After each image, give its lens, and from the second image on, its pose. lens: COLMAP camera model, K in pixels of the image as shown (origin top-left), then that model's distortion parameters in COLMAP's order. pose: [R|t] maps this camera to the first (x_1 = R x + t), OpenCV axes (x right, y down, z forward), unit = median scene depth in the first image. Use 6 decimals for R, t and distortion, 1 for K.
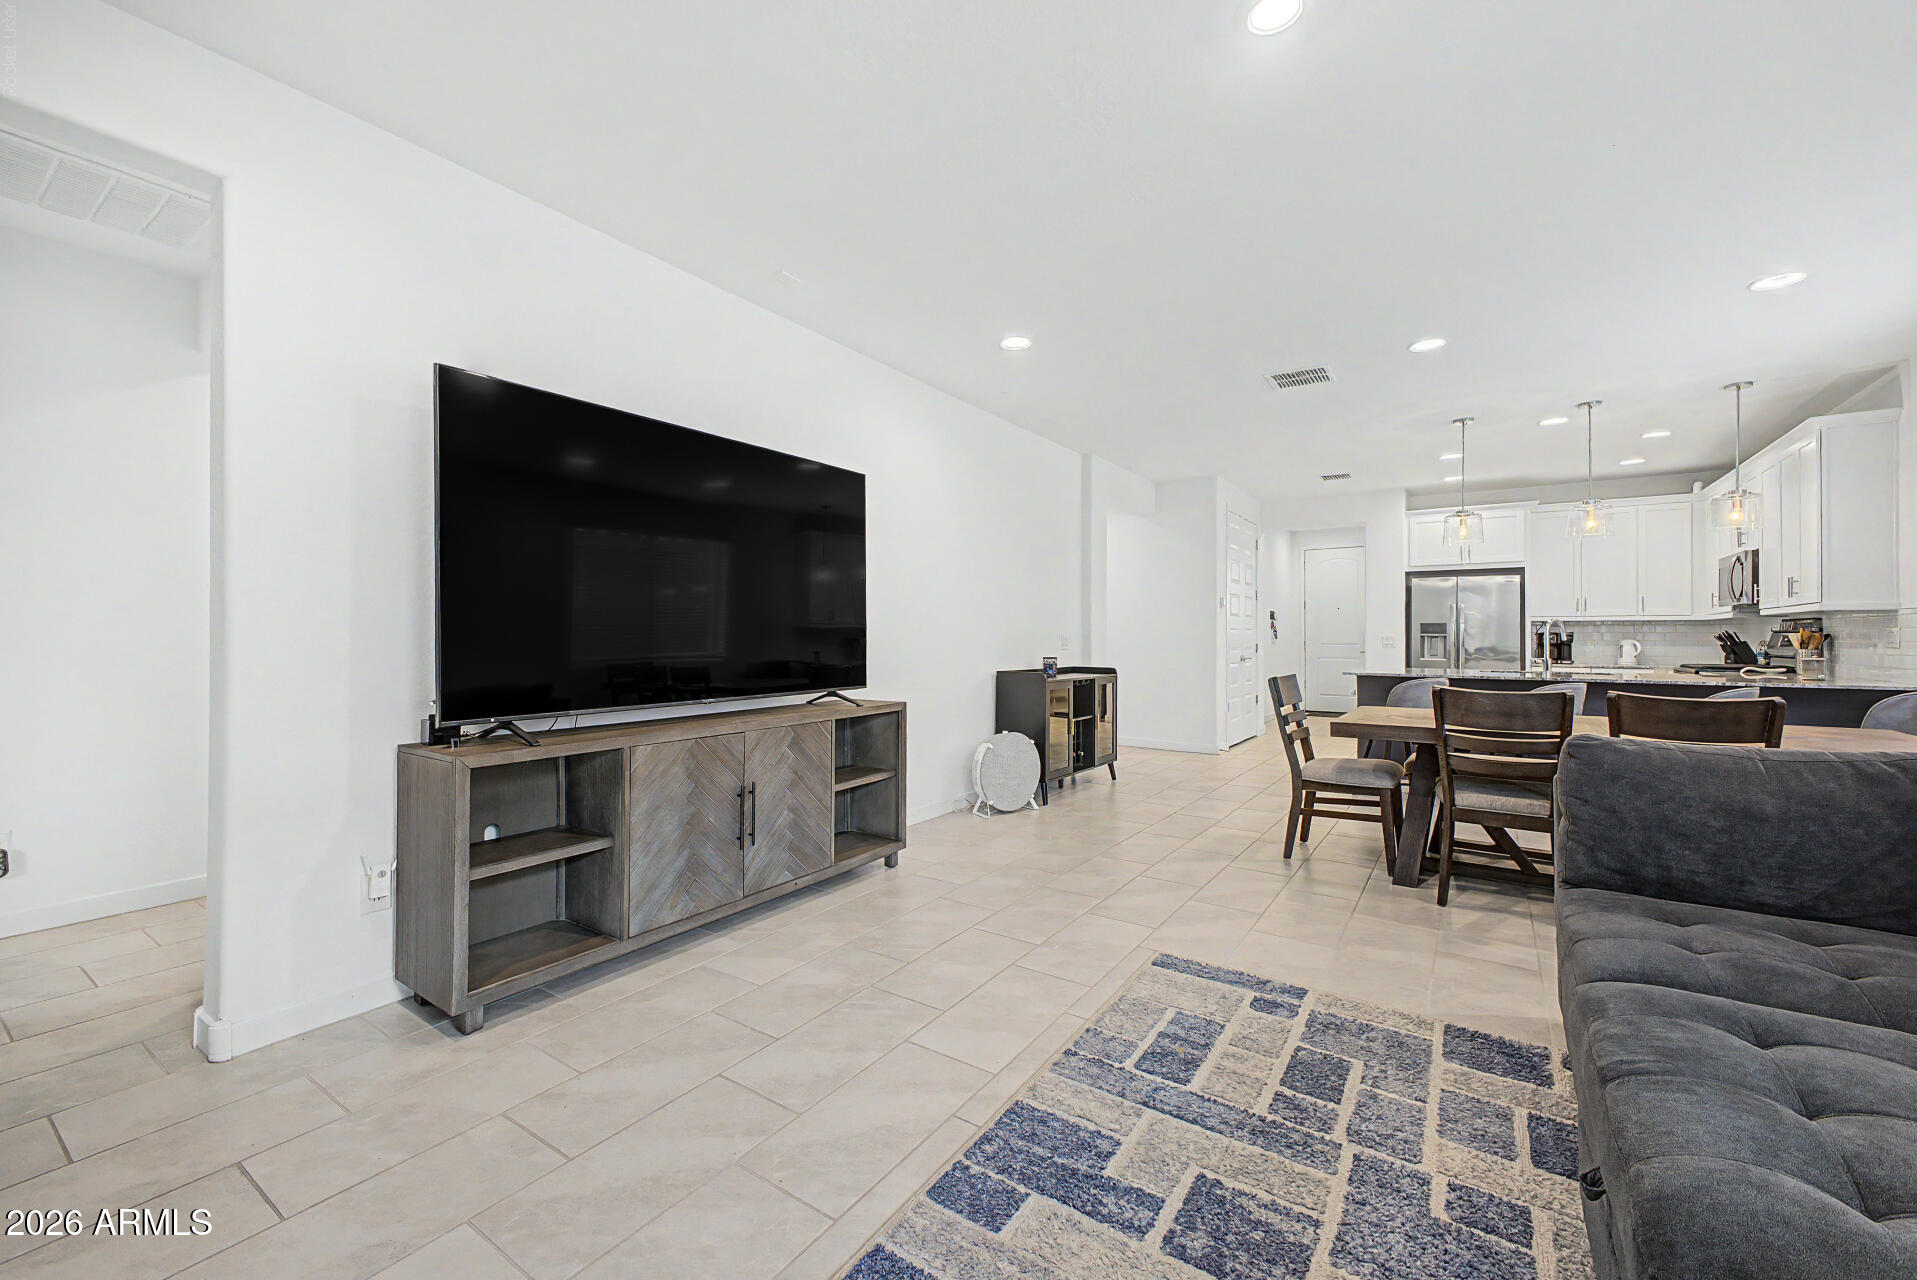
lens RADIAL K [[761.0, 0, 942.3], [0, 761.0, 635.6], [0, 0, 1]] dist [0.011984, -0.003429]
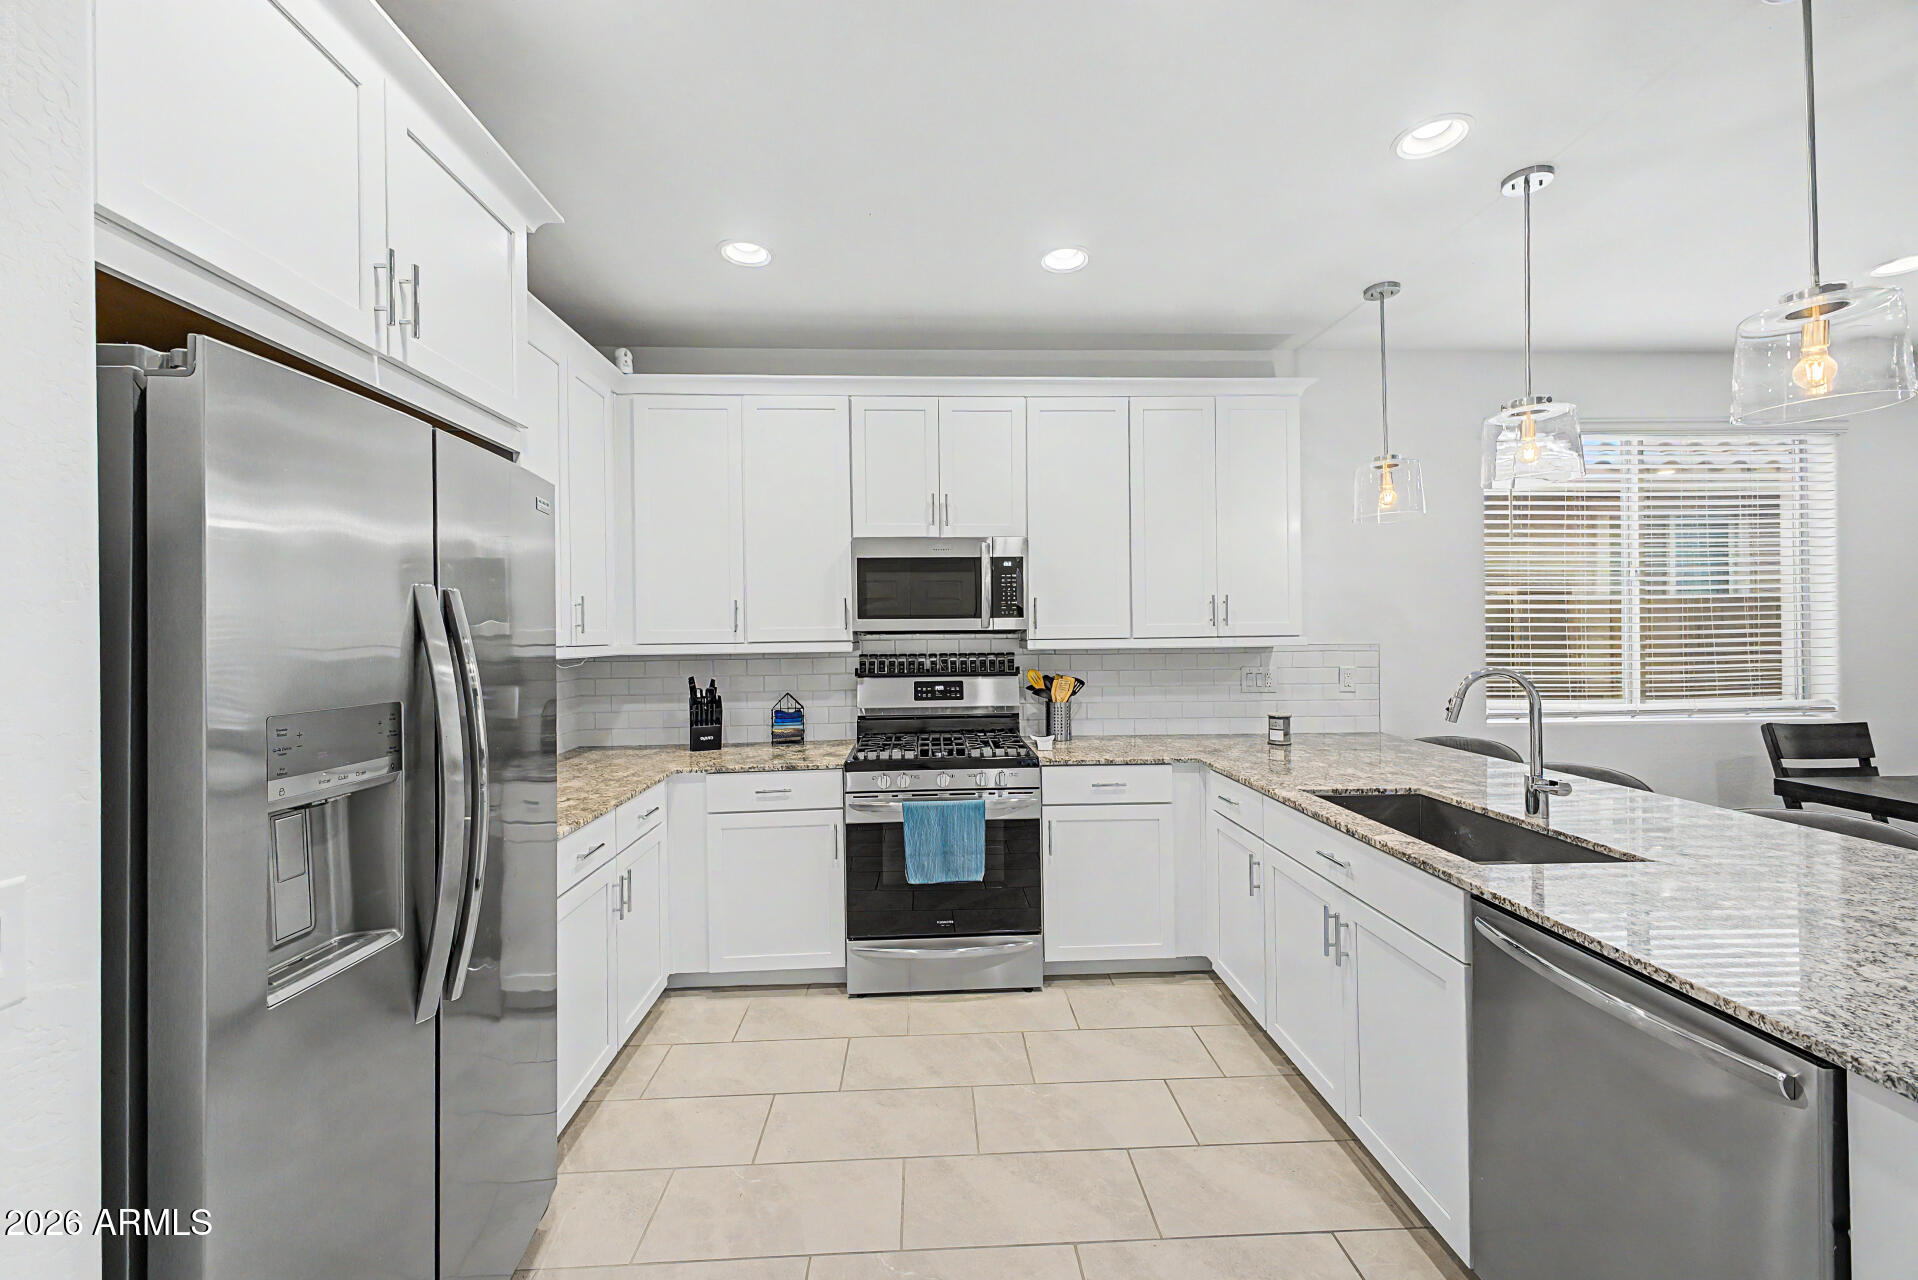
lens RADIAL K [[761.4, 0, 969.1], [0, 761.4, 629.4], [0, 0, 1]] dist [0.011984, -0.003429]
pose [[-0.613151, 0.004086, 0.789955, 1.222170], [0.007939, 0.999968, 0.000990, -0.083471], [-0.789926, 0.006878, -0.613164, 2.692922]]
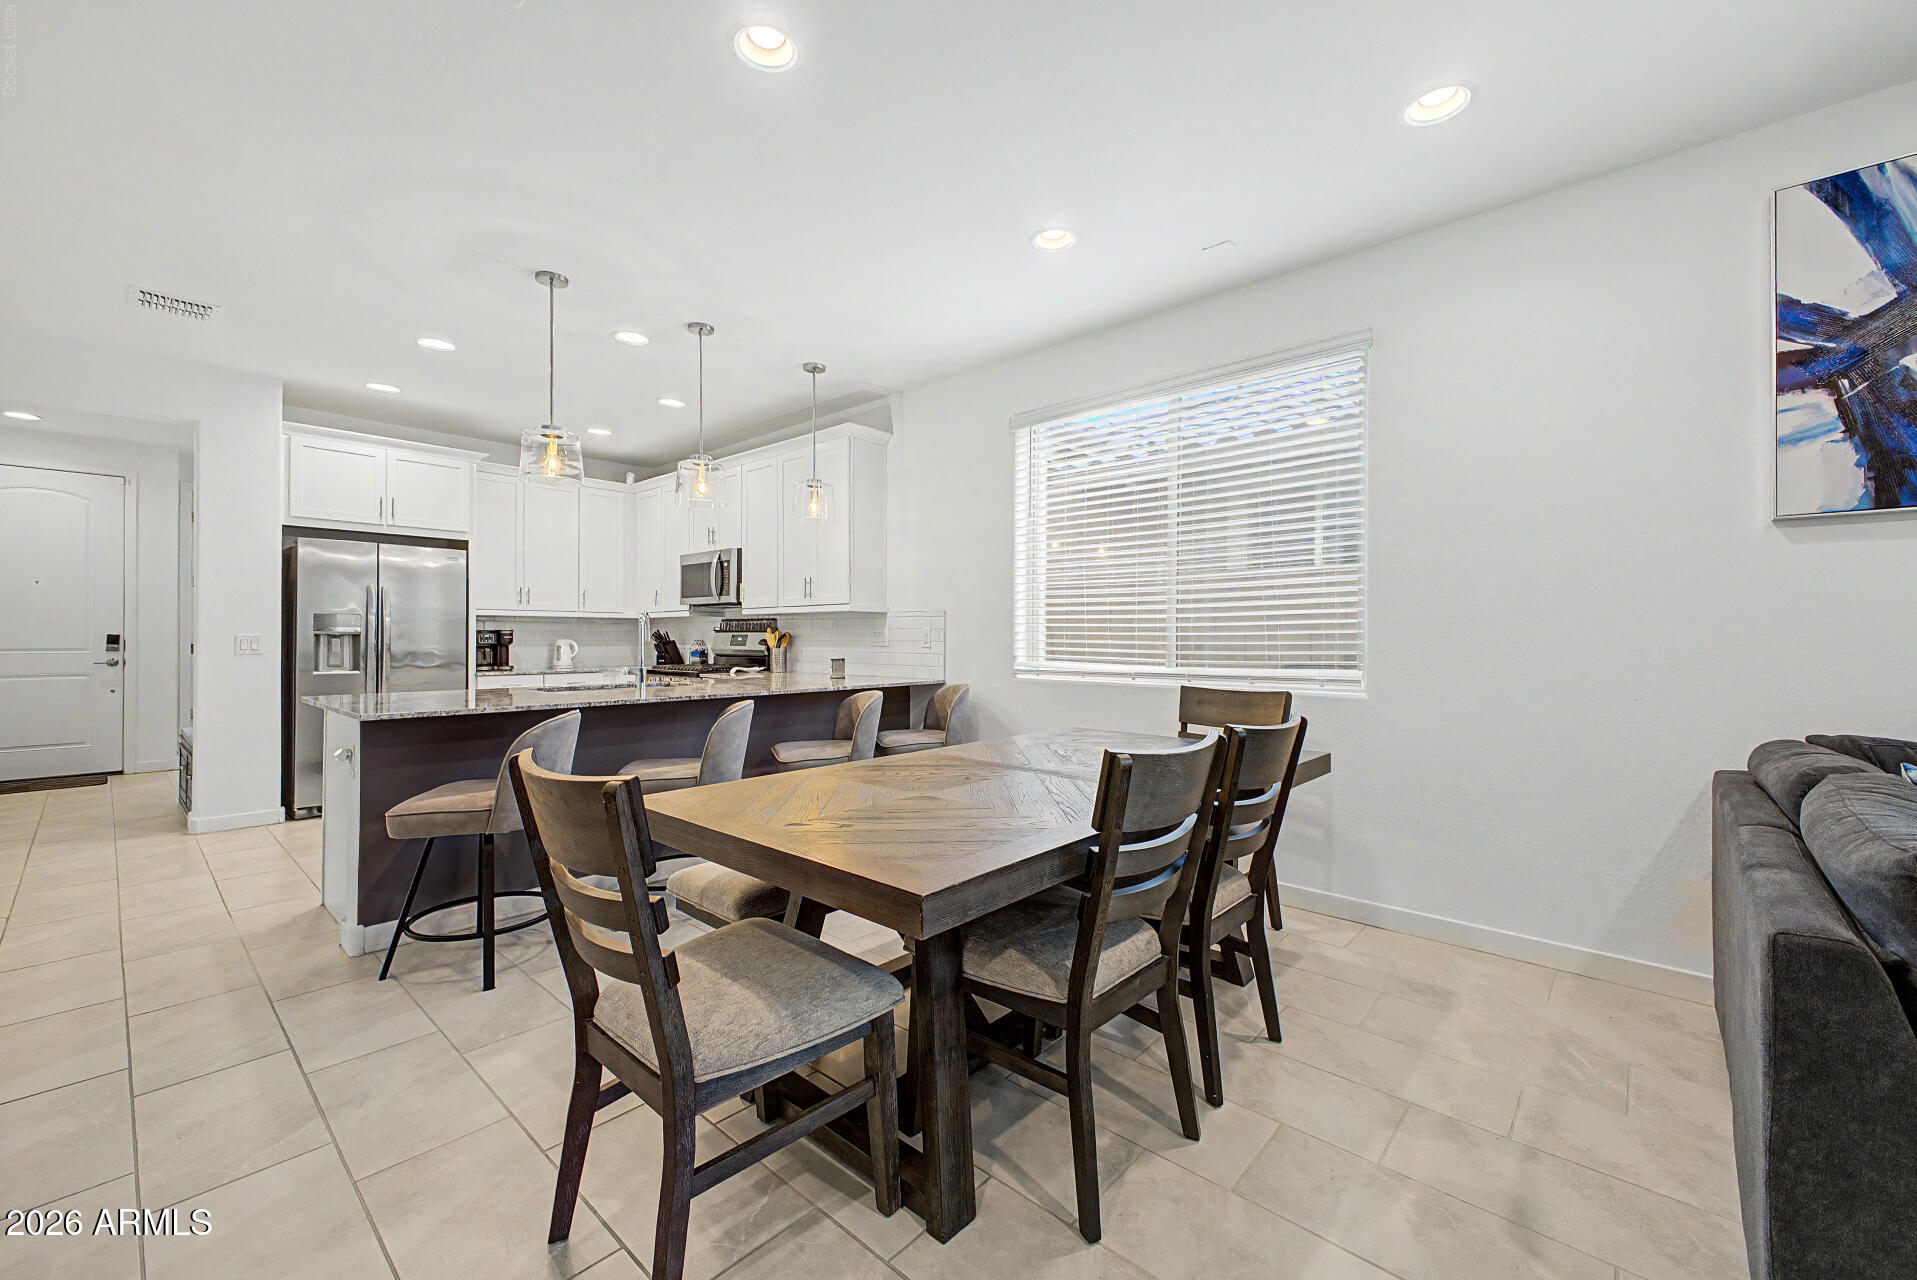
lens RADIAL K [[761.0, 0, 965.3], [0, 761.0, 634.3], [0, 0, 1]] dist [0.011984, -0.003429]
pose [[0.110741, 0.002042, 0.993847, 0.227728], [-0.002261, 0.999996, -0.001802, -0.000154], [-0.993847, -0.002048, 0.110745, 1.162117]]
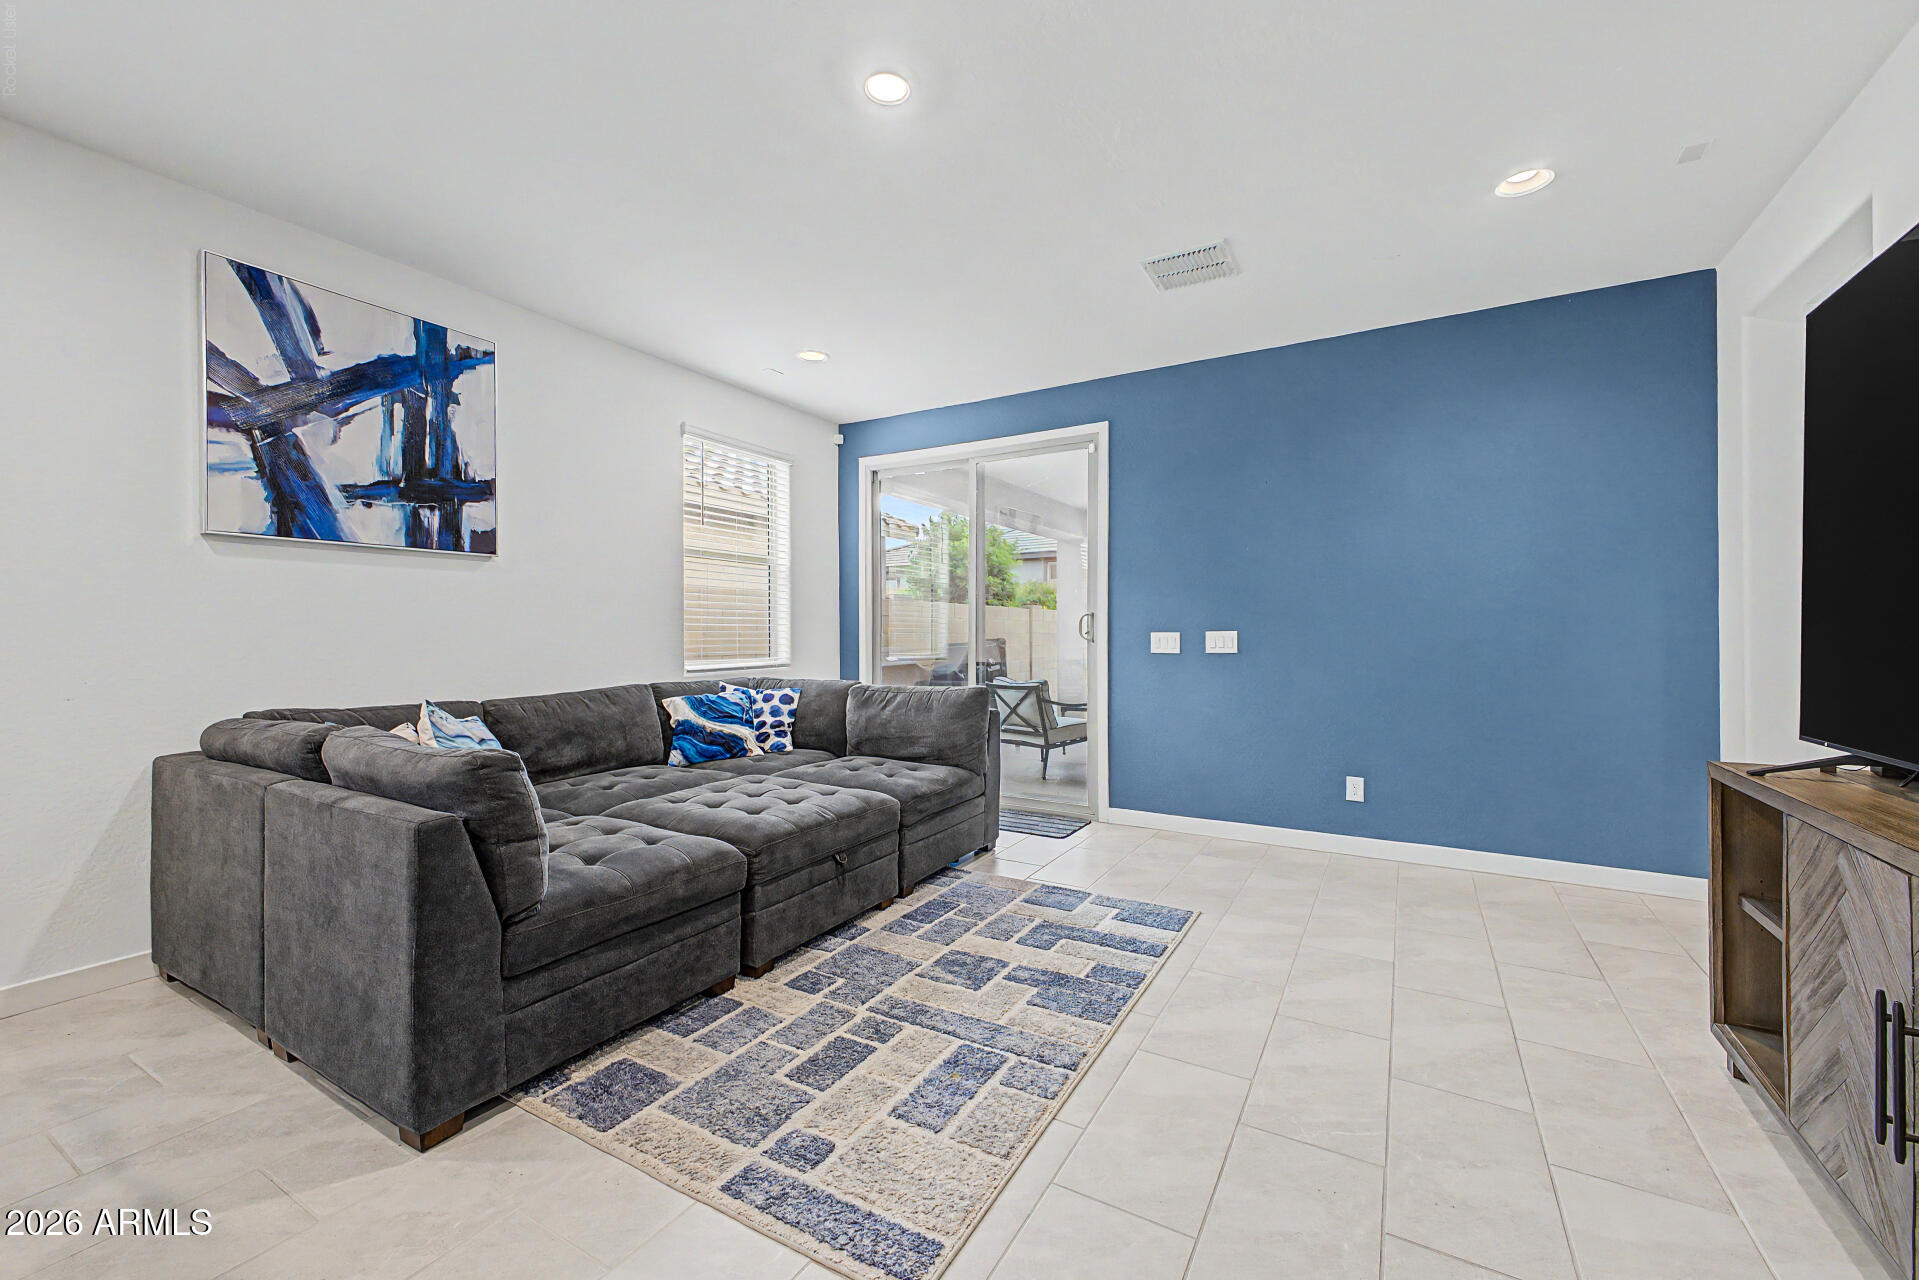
lens RADIAL K [[761.8, 0, 959.2], [0, 761.8, 633.4], [0, 0, 1]] dist [0.011984, -0.003429]
pose [[-0.995901, 0.002136, -0.090421, 0.288636], [0.002032, 0.999997, 0.001240, -0.000231], [0.090423, 0.001051, -0.995903, 1.423591]]
